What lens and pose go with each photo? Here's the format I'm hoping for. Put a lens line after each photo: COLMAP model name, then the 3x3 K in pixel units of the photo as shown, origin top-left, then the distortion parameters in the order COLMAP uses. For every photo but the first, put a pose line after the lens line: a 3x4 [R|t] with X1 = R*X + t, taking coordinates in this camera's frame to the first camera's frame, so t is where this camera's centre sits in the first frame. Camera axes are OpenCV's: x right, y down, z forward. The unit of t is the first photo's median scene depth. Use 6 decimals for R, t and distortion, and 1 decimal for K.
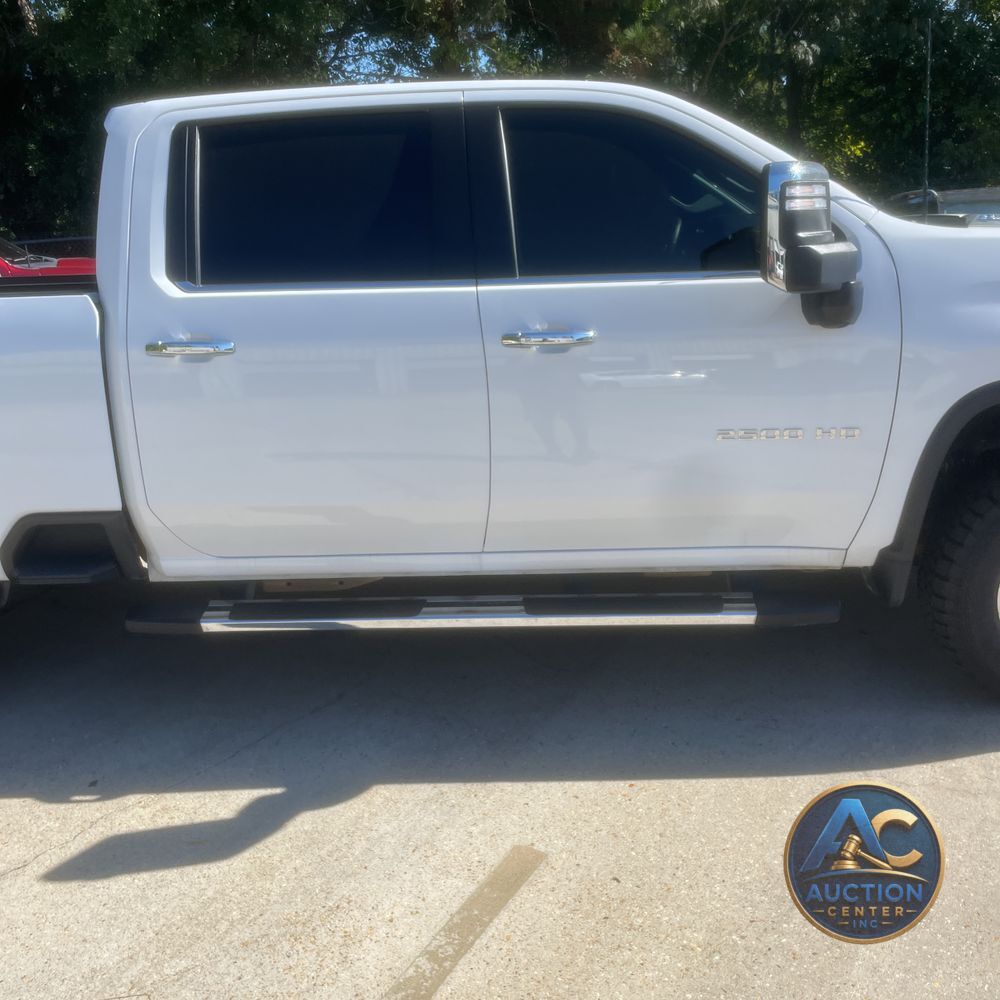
lens RADIAL K [[915.2, 0, 479.0], [0, 915.2, 490.1], [0, 0, 1]] dist [0.012846, 0.000000]
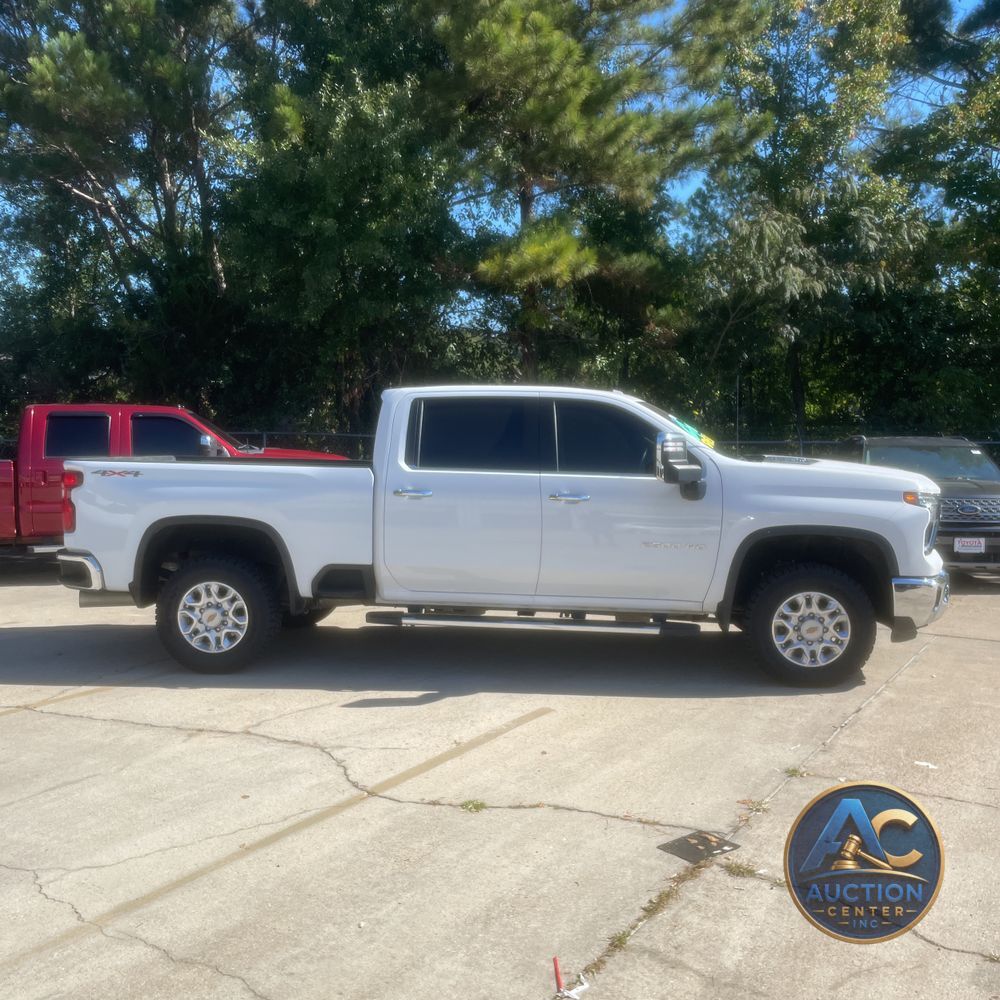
lens RADIAL K [[915.2, 0, 500.4], [0, 915.2, 499.9], [0, 0, 1]] dist [0.012846, 0.000000]
pose [[0.997199, 0.059401, -0.045444, 0.007410], [-0.067515, 0.976375, -0.205266, 0.312515], [0.032177, 0.207759, 0.977651, -1.211998]]
